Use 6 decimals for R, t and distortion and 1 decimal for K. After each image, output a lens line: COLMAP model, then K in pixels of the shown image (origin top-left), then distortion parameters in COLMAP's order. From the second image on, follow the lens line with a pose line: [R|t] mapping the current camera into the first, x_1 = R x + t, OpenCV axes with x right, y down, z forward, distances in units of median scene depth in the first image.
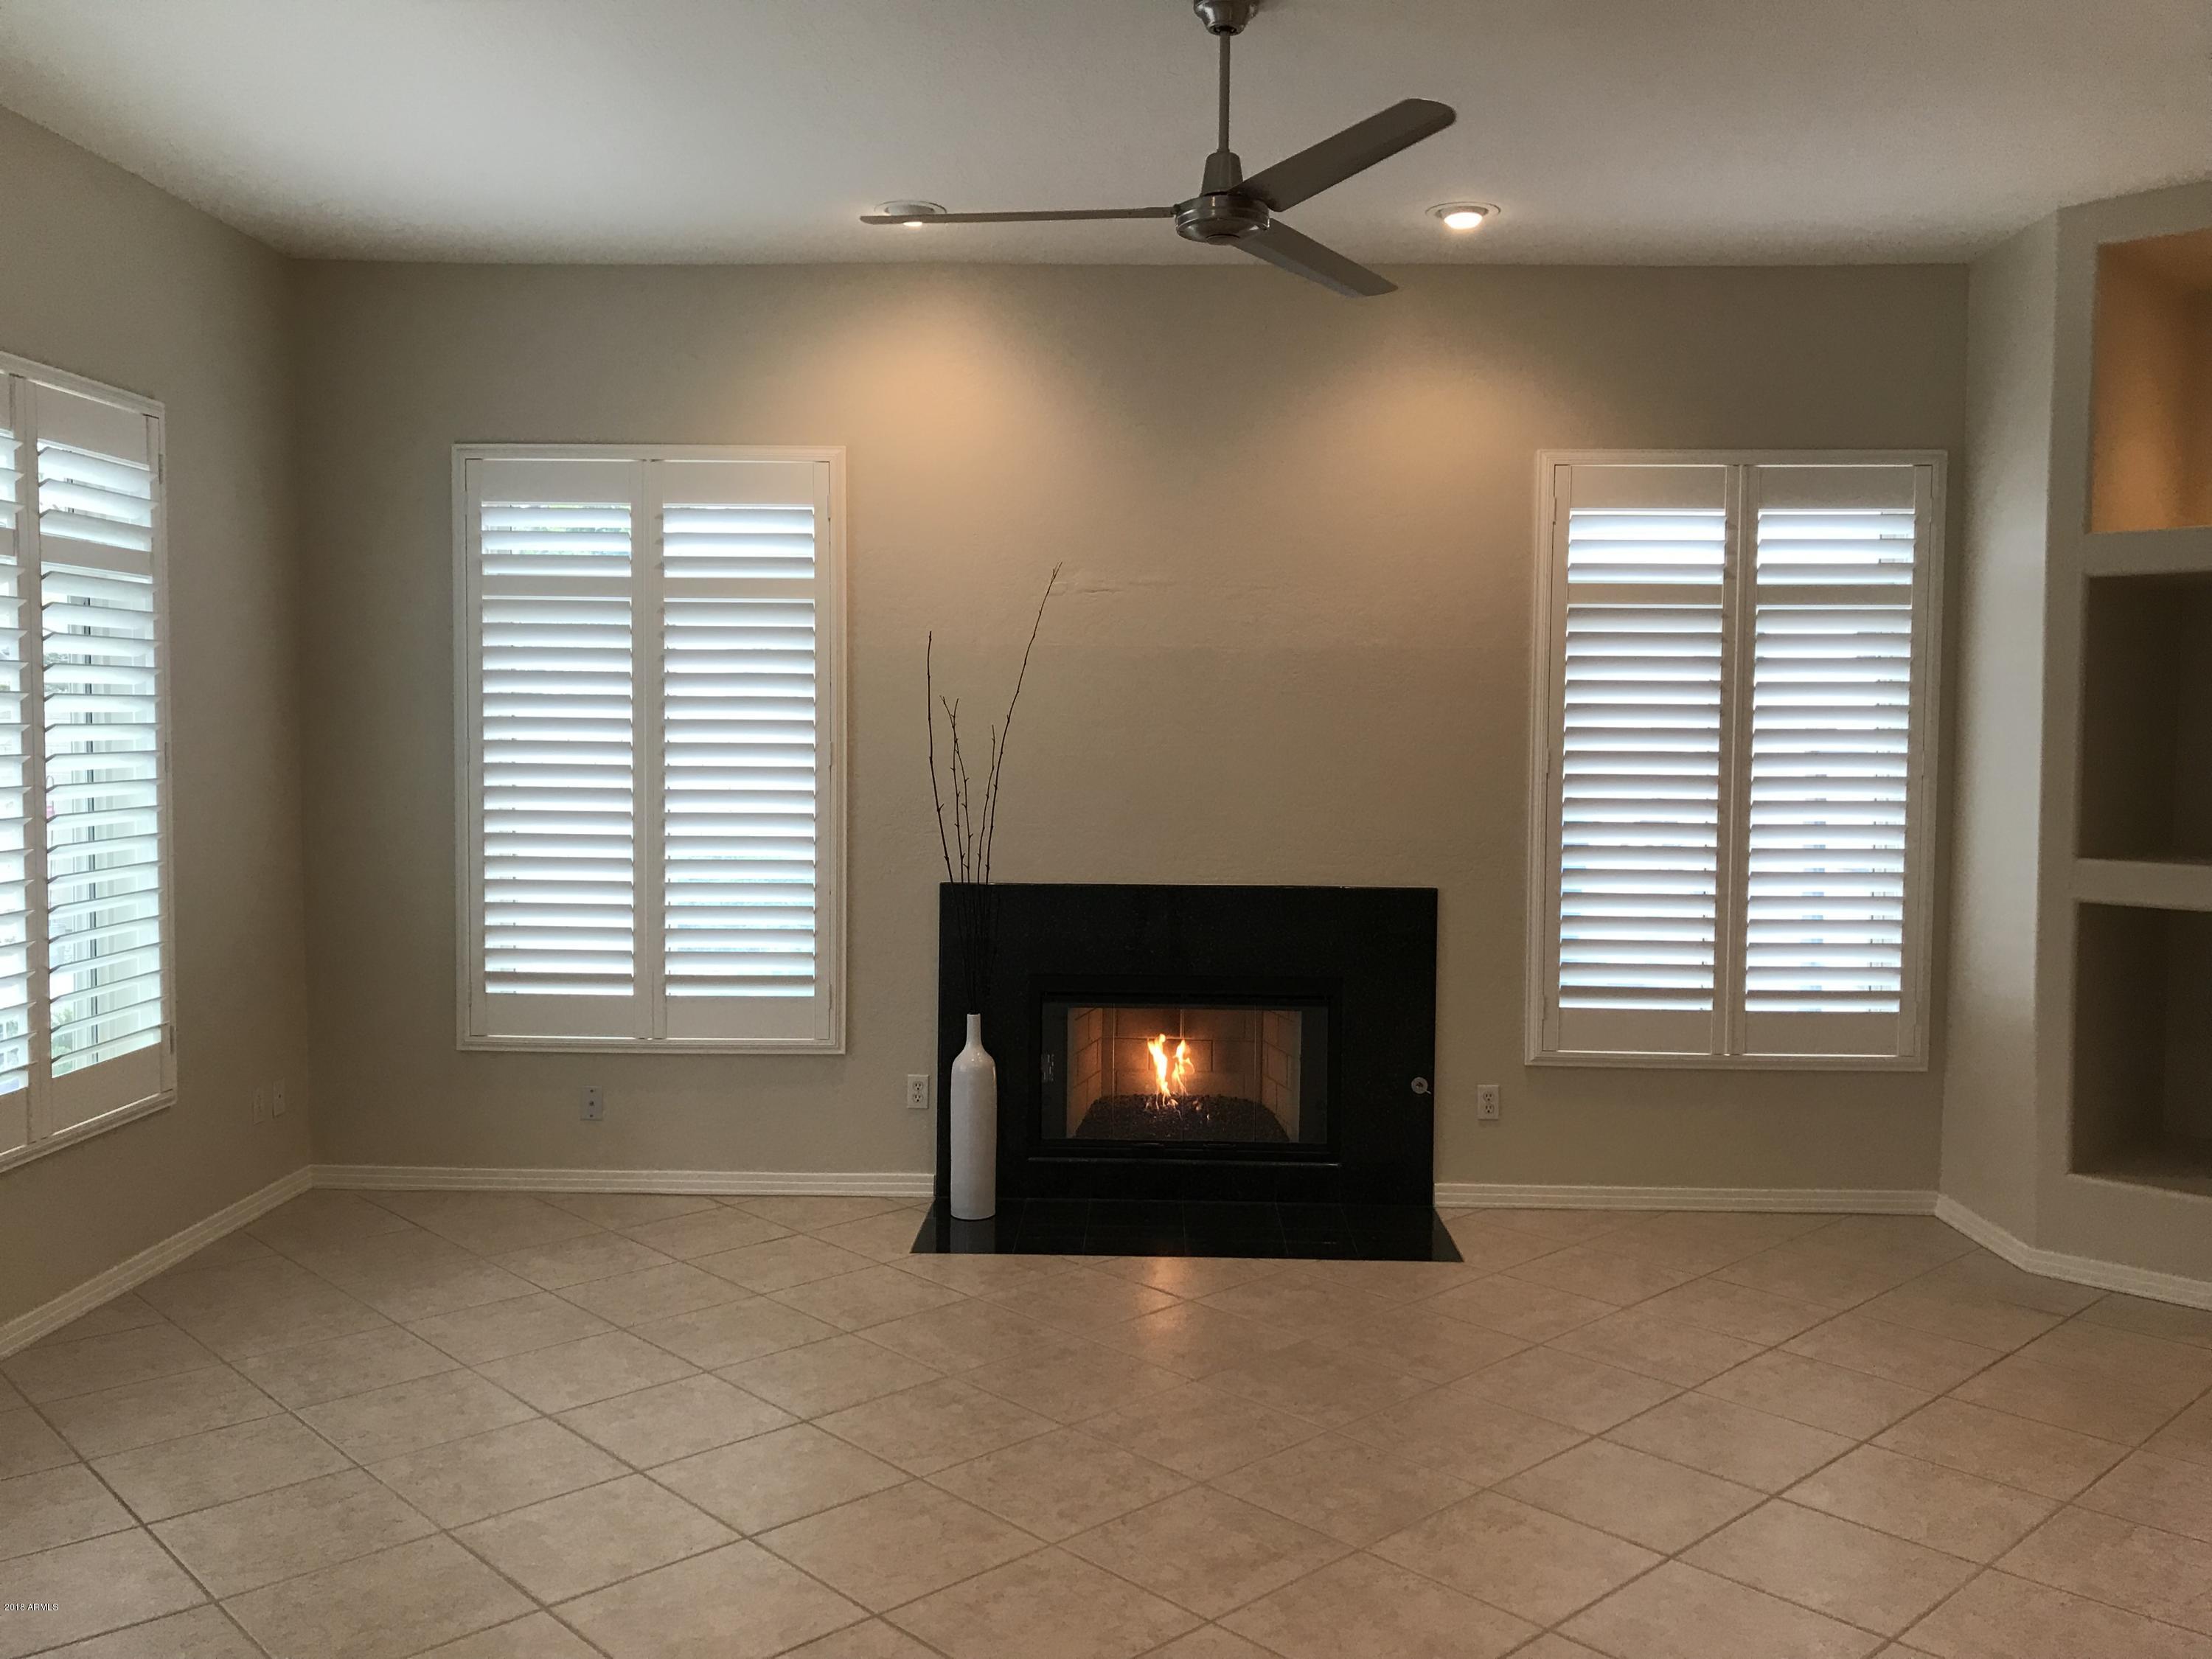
lens RADIAL K [[1816.0, 0, 1106.0], [0, 1816.0, 829.5], [0, 0, 1]] dist [0.042109, -0.002661]
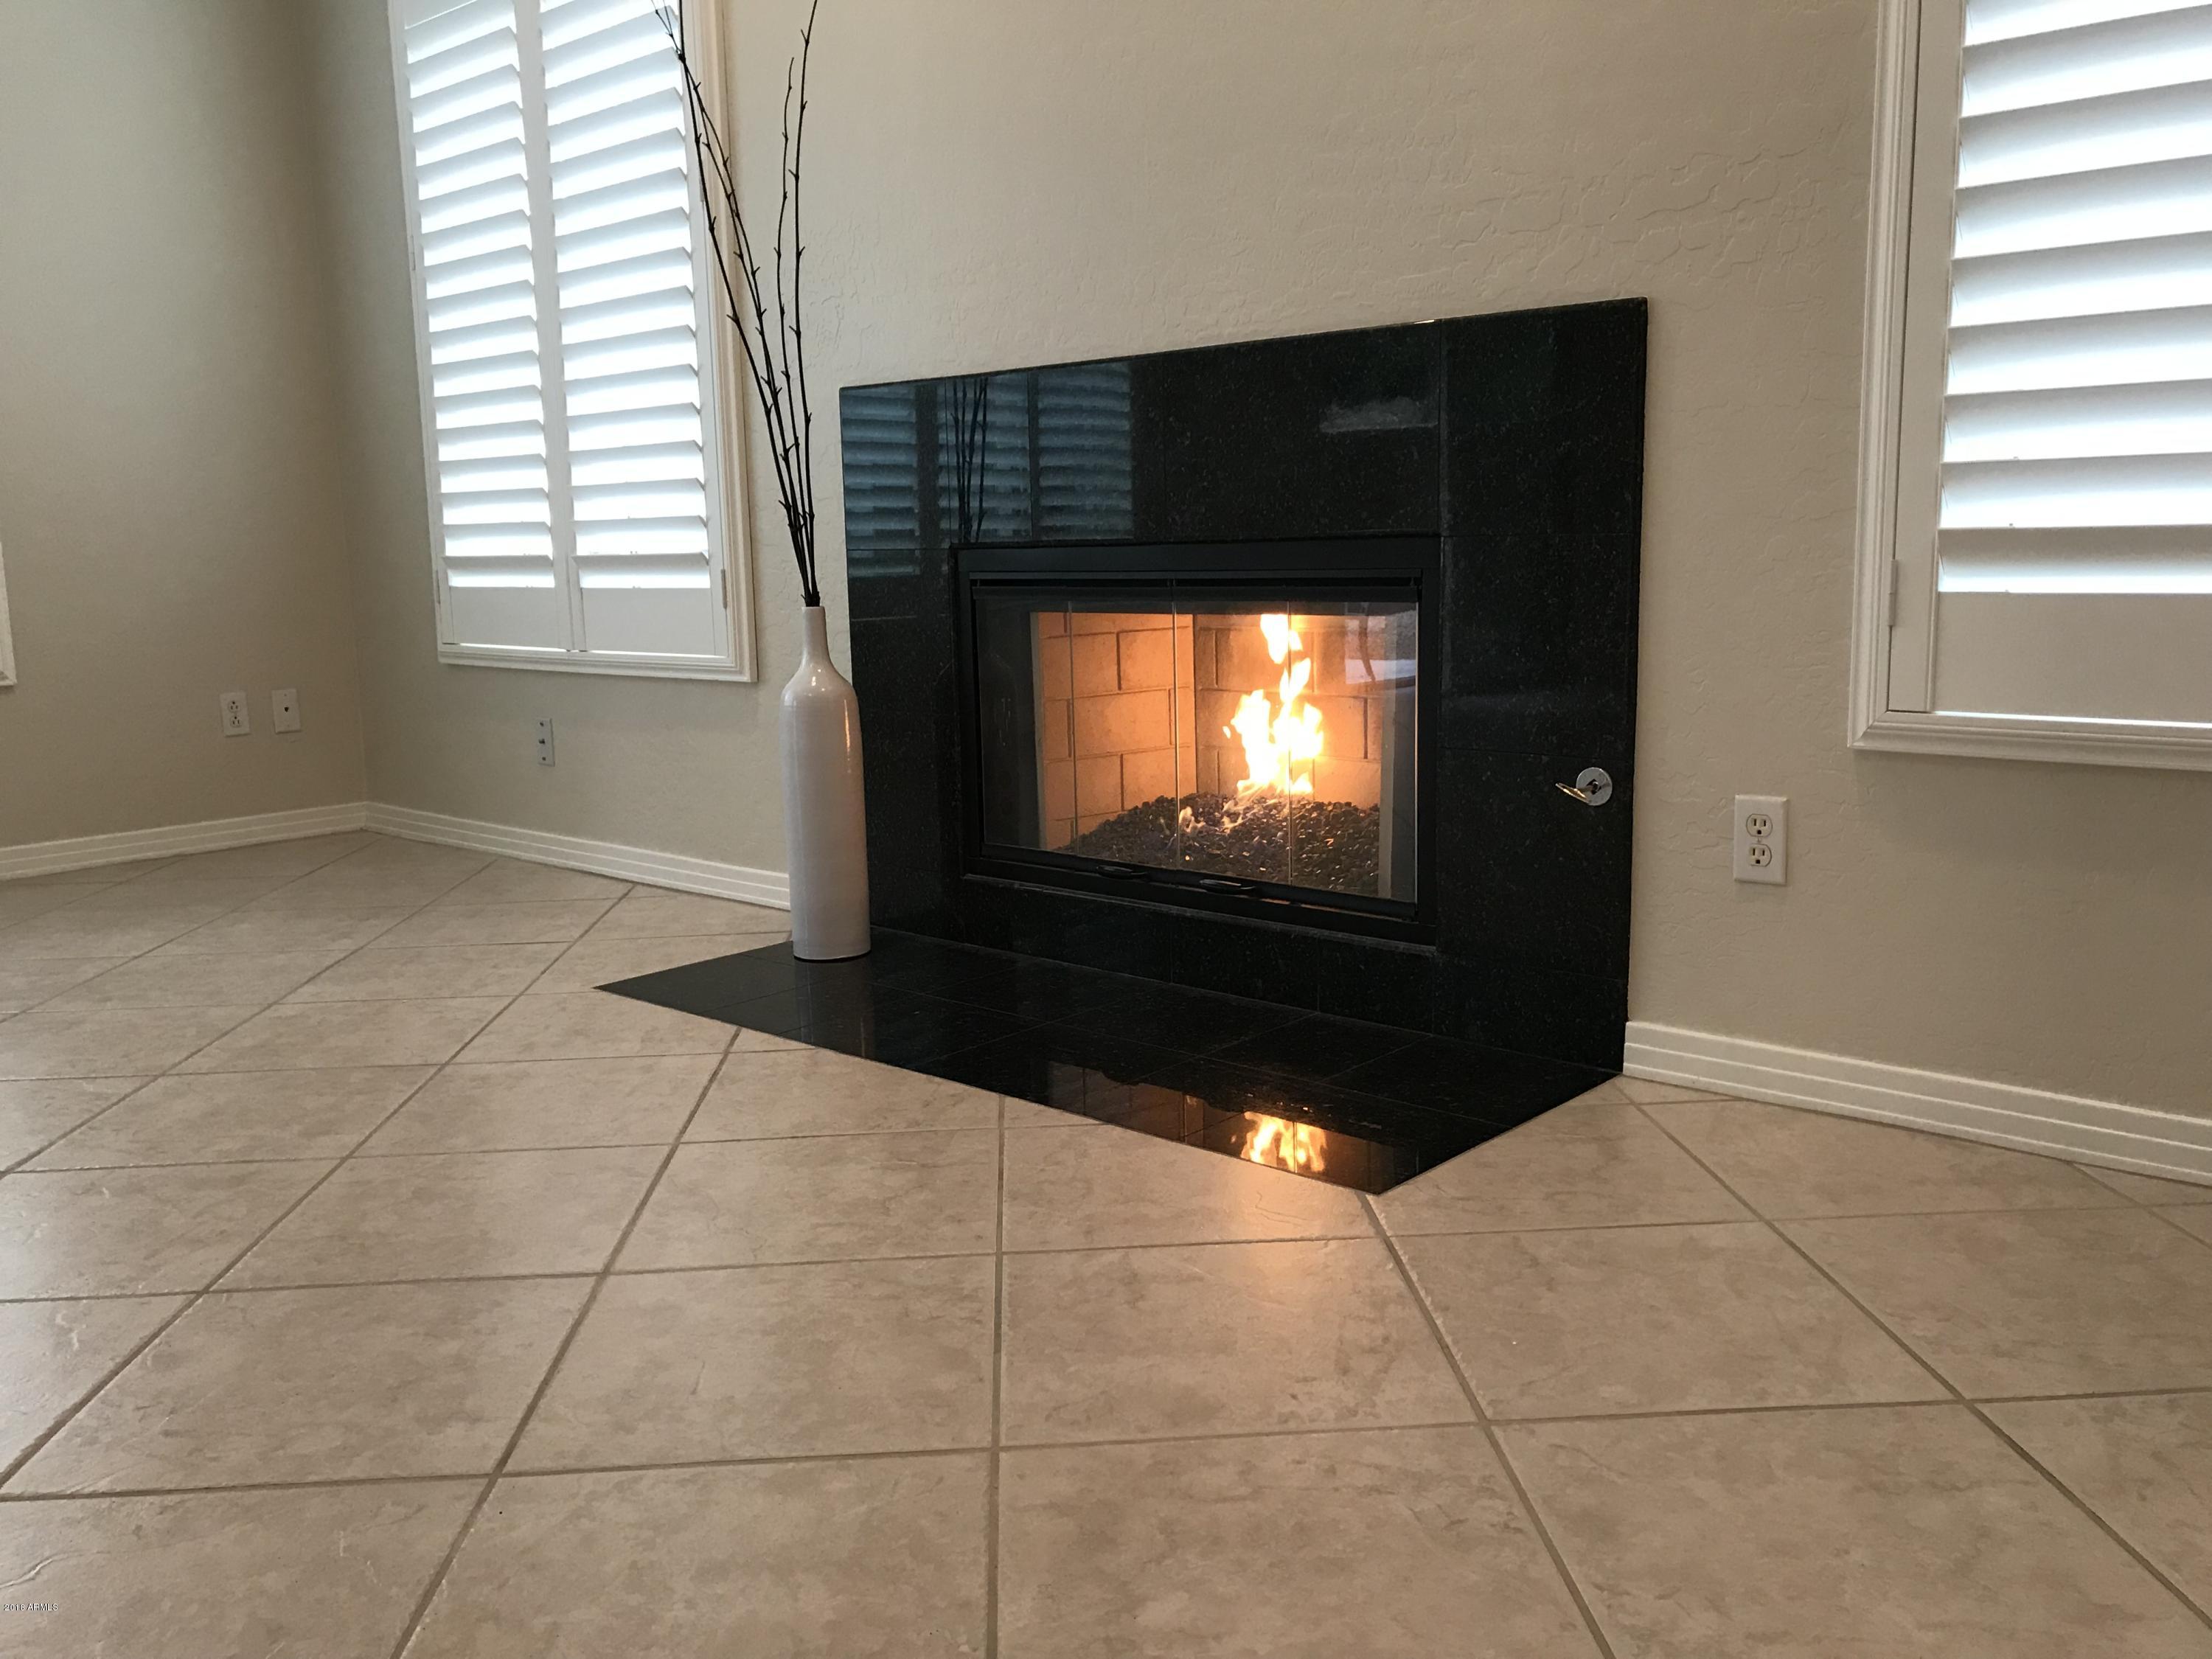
lens RADIAL K [[1816.0, 0, 1106.0], [0, 1816.0, 829.5], [0, 0, 1]] dist [0.042109, -0.002661]
pose [[0.756852, 0.078316, -0.648877, 0.360163], [-0.010138, 0.994082, 0.108155, 0.105999], [0.653508, -0.075279, 0.753167, 0.607683]]
